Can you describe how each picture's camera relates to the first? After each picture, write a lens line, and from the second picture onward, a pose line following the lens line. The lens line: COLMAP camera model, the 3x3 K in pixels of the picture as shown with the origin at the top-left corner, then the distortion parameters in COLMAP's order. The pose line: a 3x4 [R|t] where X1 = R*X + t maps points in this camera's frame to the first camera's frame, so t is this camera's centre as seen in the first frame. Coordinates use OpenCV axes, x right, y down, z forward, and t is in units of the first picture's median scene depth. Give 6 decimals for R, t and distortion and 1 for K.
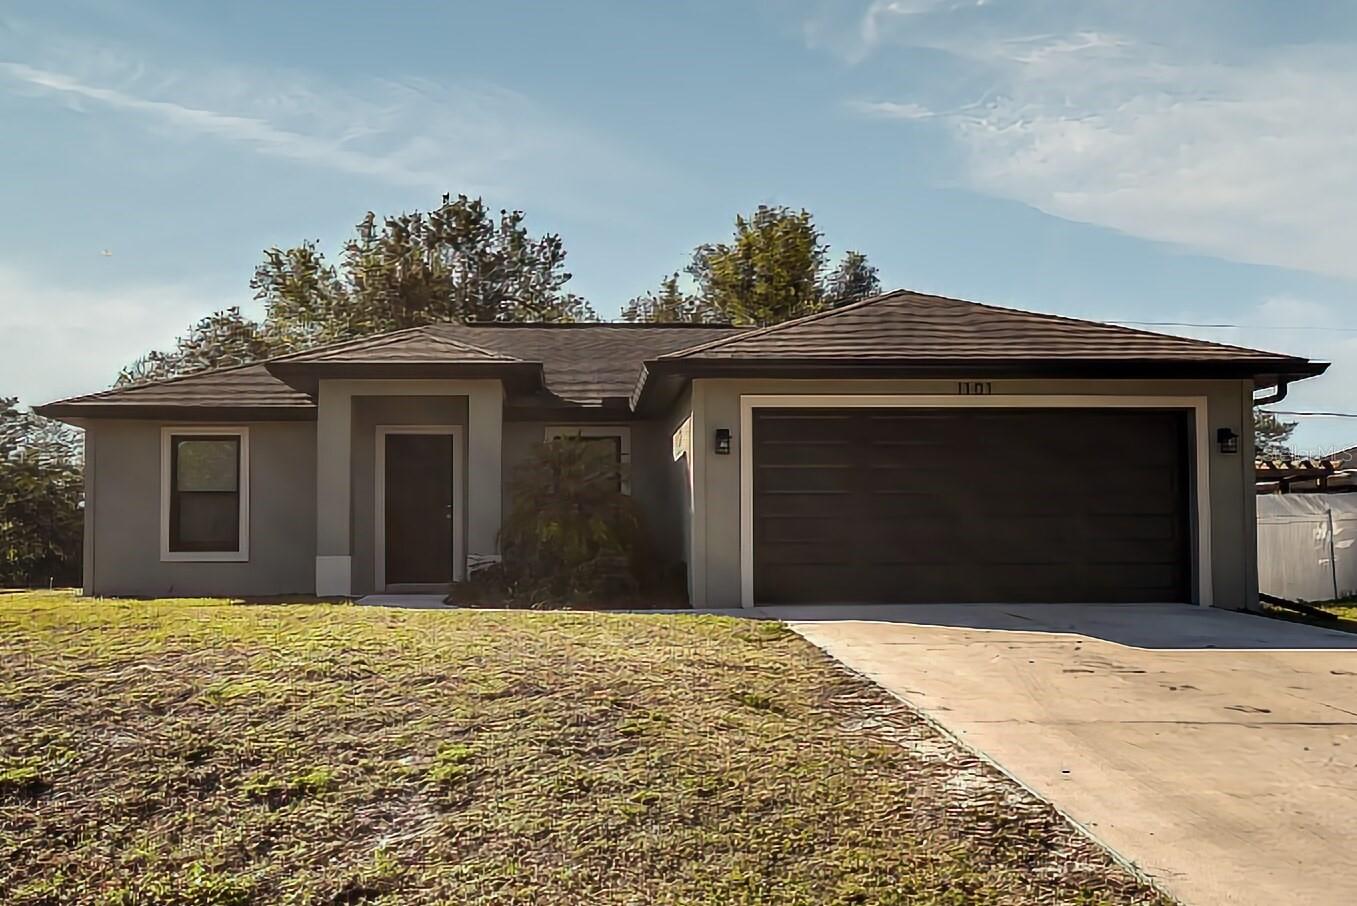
lens RADIAL K [[1246.8, 0, 678.5], [0, 1246.8, 453.0], [0, 0, 1]] dist [-0.049567, 0.175801]
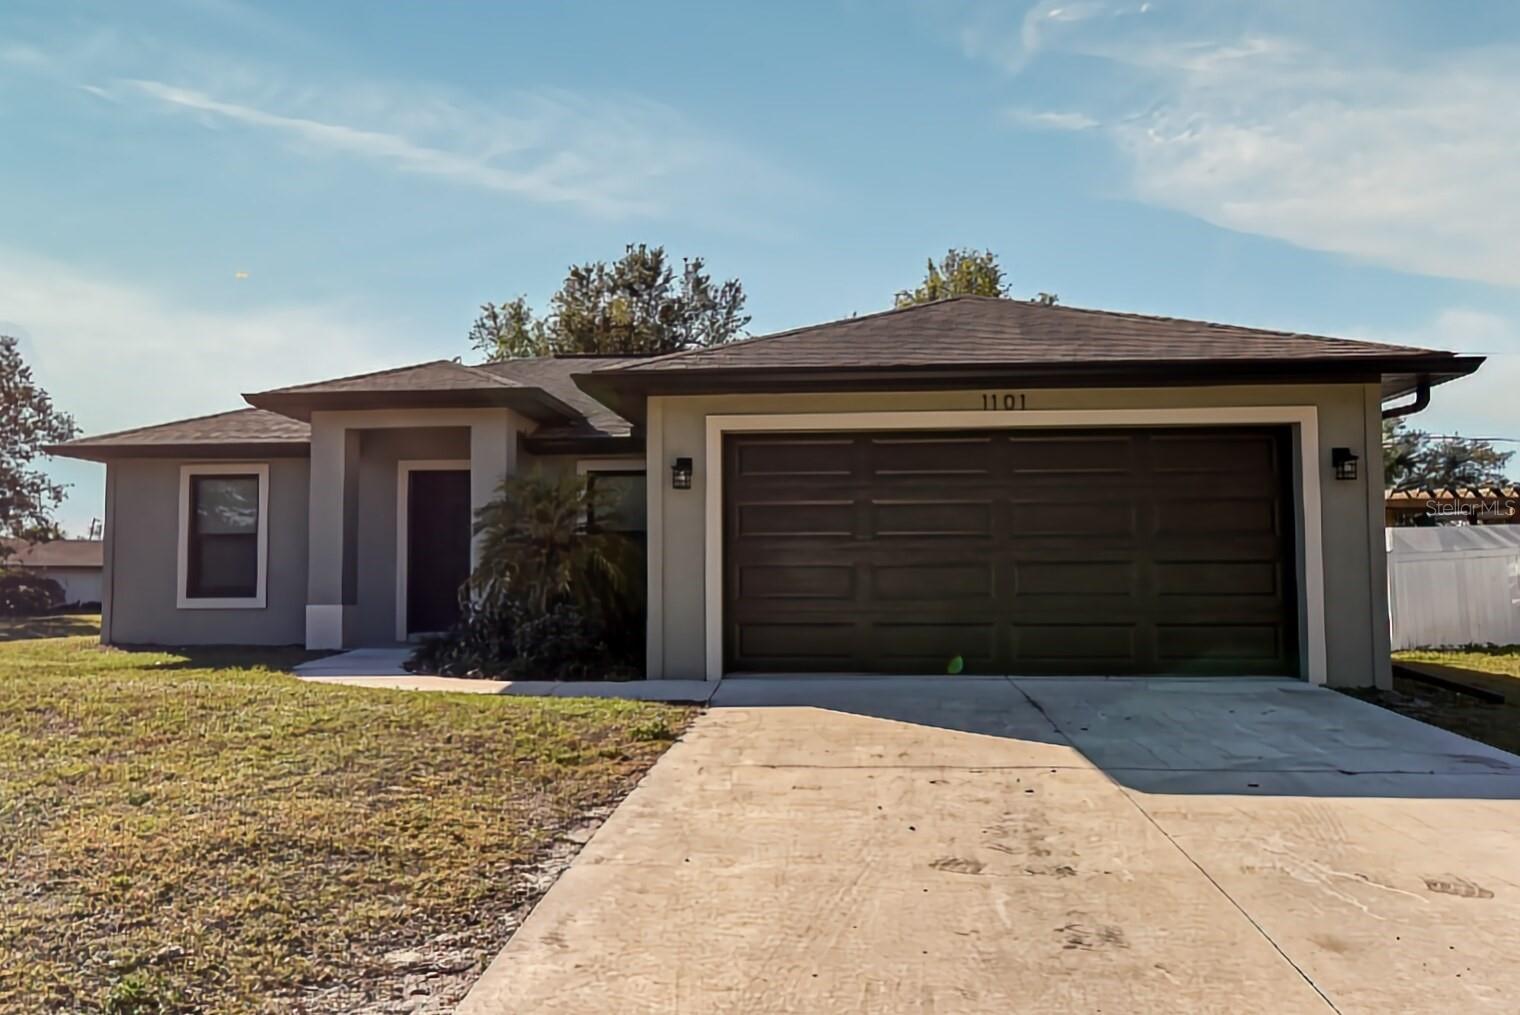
lens RADIAL K [[1124.6, 0, 760.0], [0, 1124.6, 507.5], [0, 0, 1]] dist [0.002341, -0.001069]
pose [[0.991959, -0.007946, -0.126311, 0.063881], [0.010175, 0.999804, 0.017007, 0.000400], [0.126151, -0.018156, 0.991845, 0.100295]]
